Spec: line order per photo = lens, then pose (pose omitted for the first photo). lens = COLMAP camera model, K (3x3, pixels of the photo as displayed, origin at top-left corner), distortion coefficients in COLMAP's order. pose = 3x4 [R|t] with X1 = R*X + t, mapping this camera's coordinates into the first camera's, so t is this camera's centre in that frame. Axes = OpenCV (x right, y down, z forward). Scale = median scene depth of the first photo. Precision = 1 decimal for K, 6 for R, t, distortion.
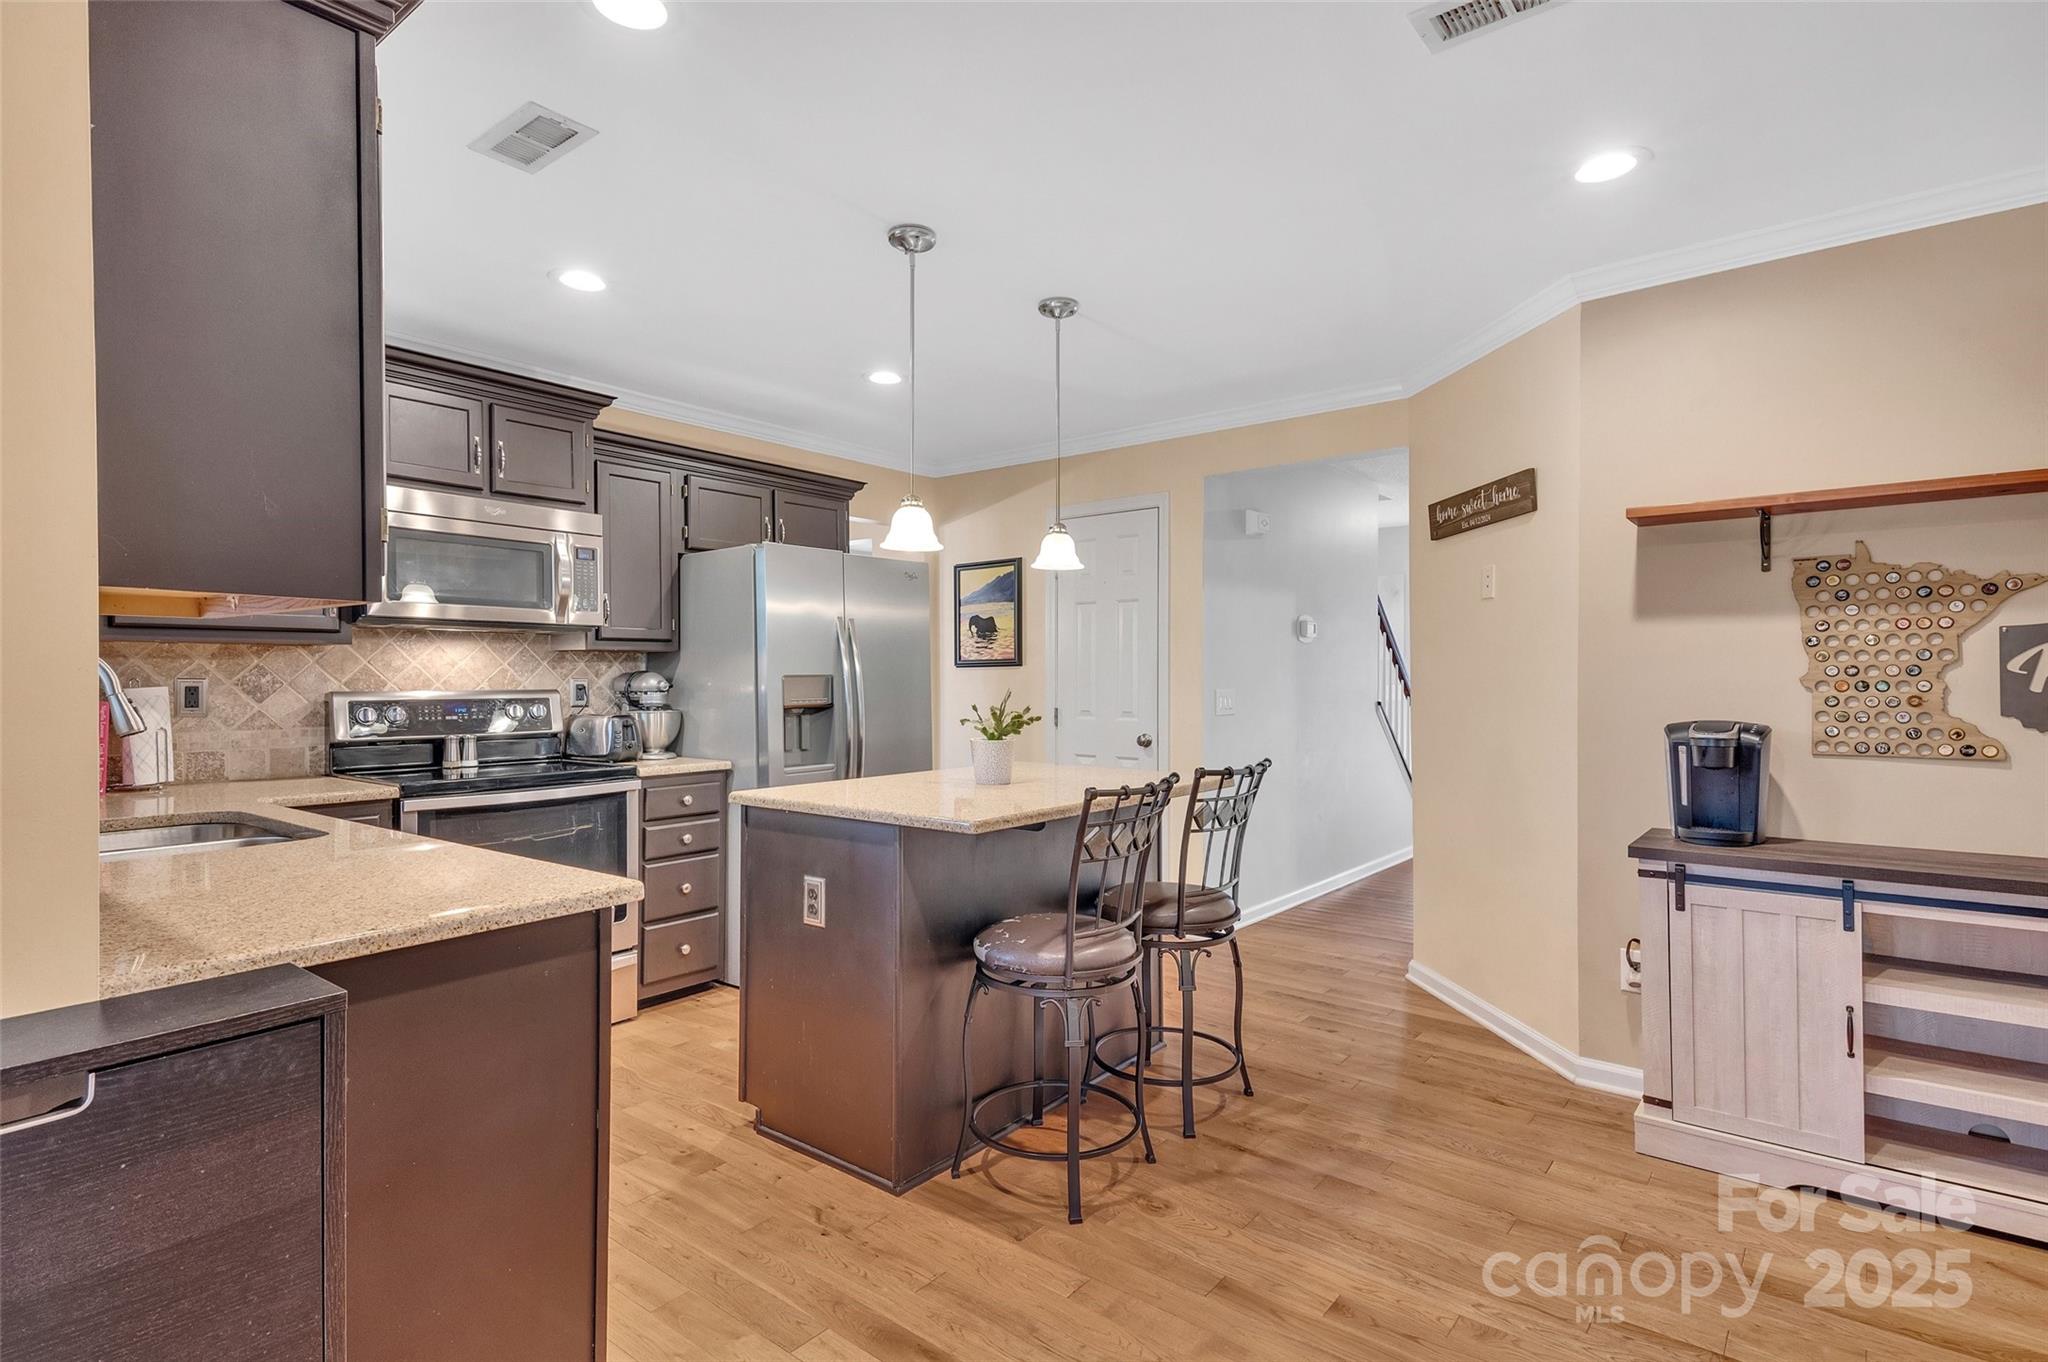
lens RADIAL K [[996.0, 0, 1034.1], [0, 996.0, 680.6], [0, 0, 1]] dist [0.037786, 0.000091]
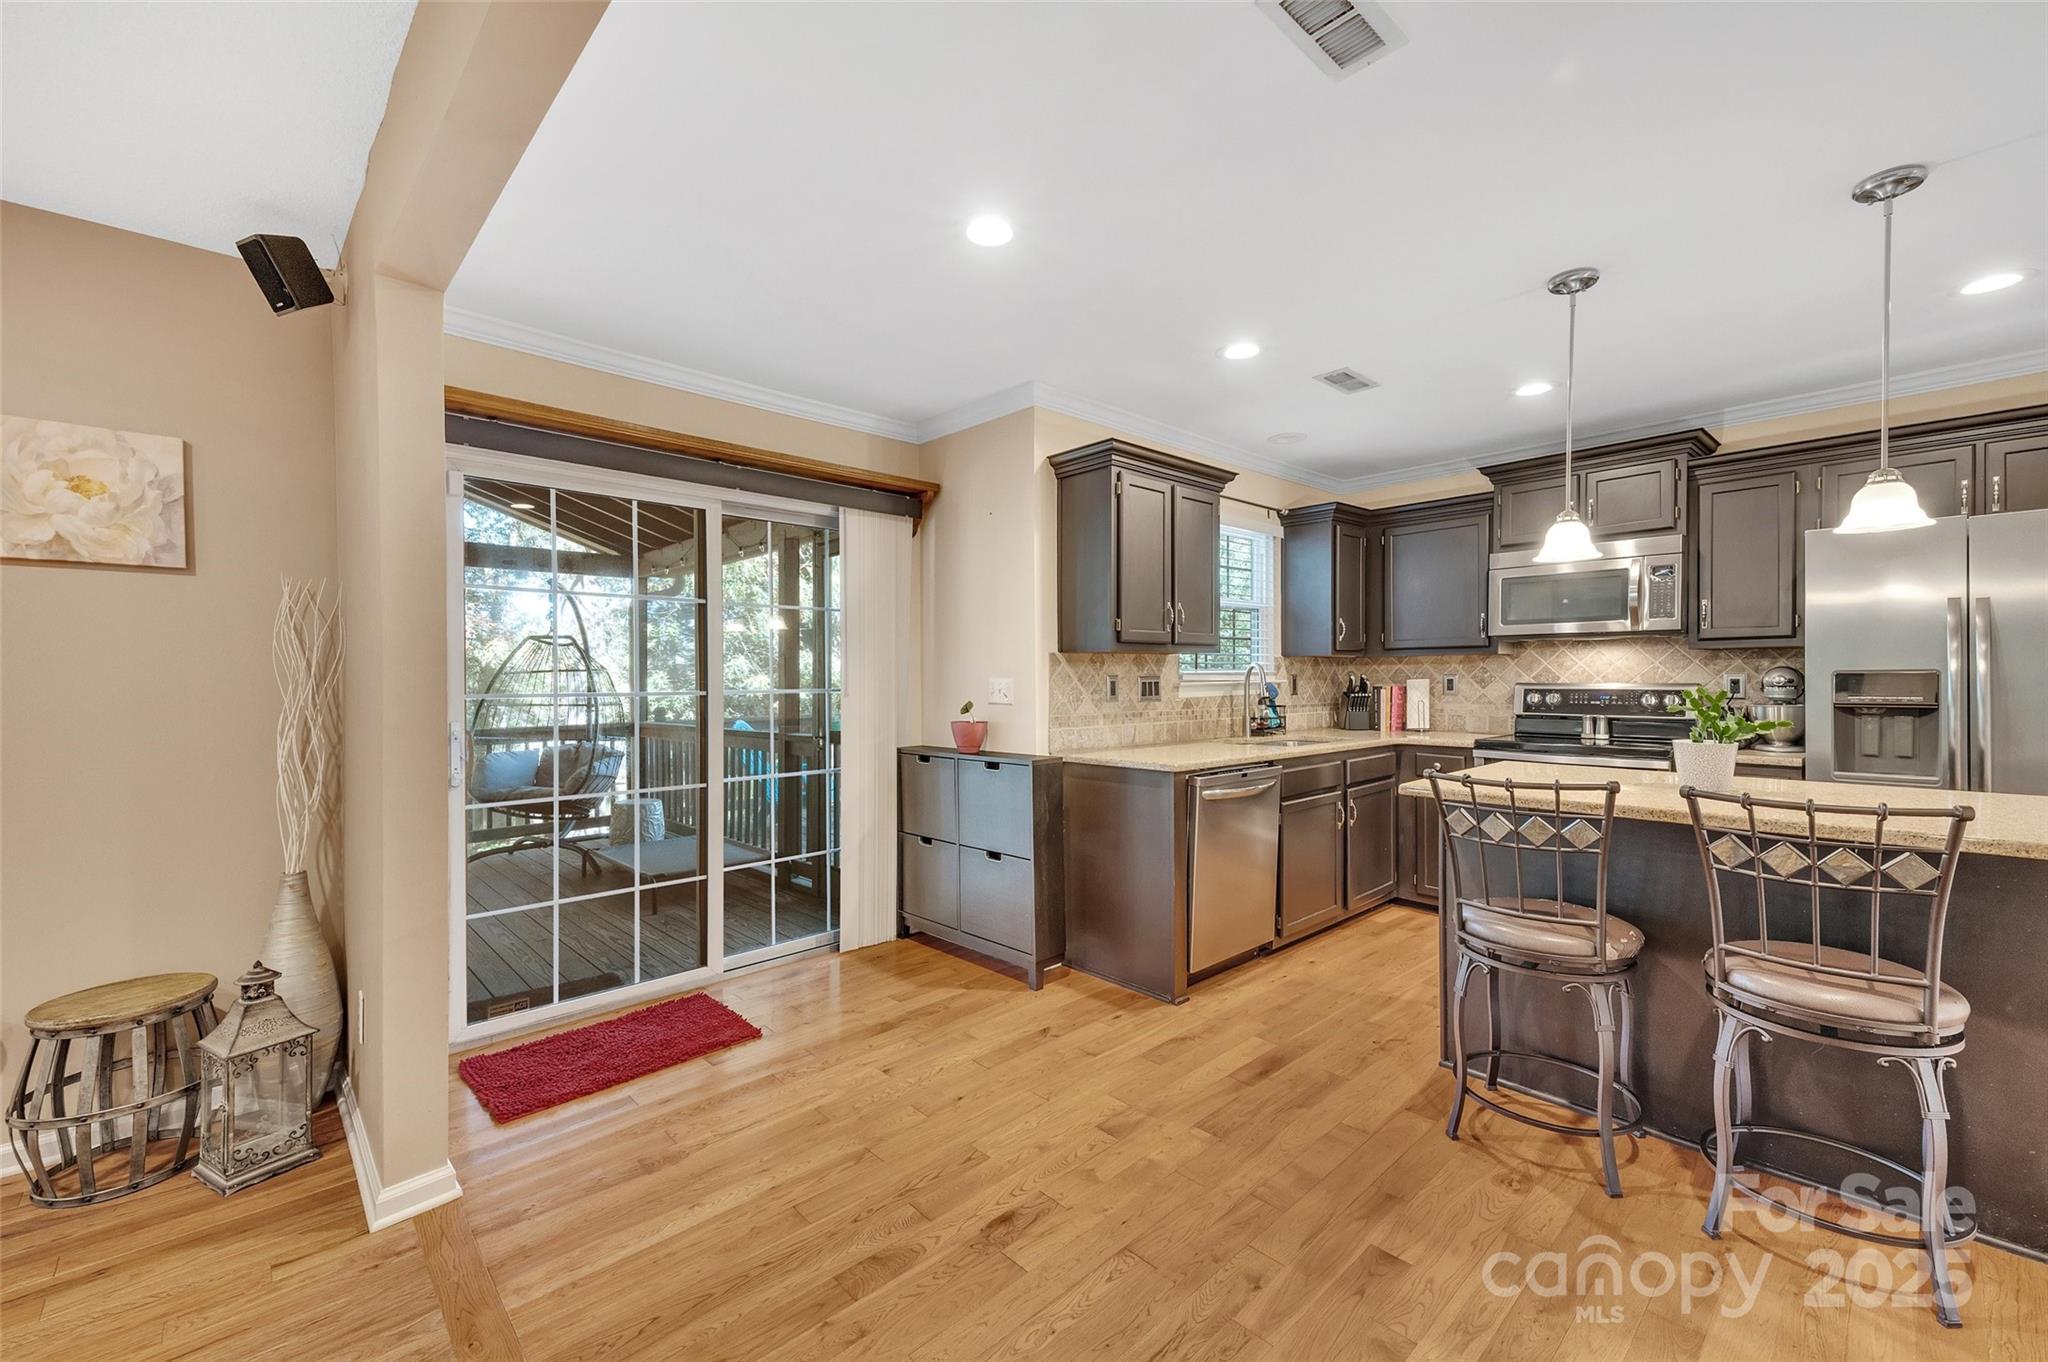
lens RADIAL K [[817.2, 0, 1023.1], [0, 817.2, 686.1], [0, 0, 1]] dist [0.016149, -0.002887]
pose [[-0.150571, 0.015414, -0.988479, 0.639373], [0.002210, 0.999881, 0.015255, -0.004690], [0.988597, 0.000112, -0.150587, 0.388240]]
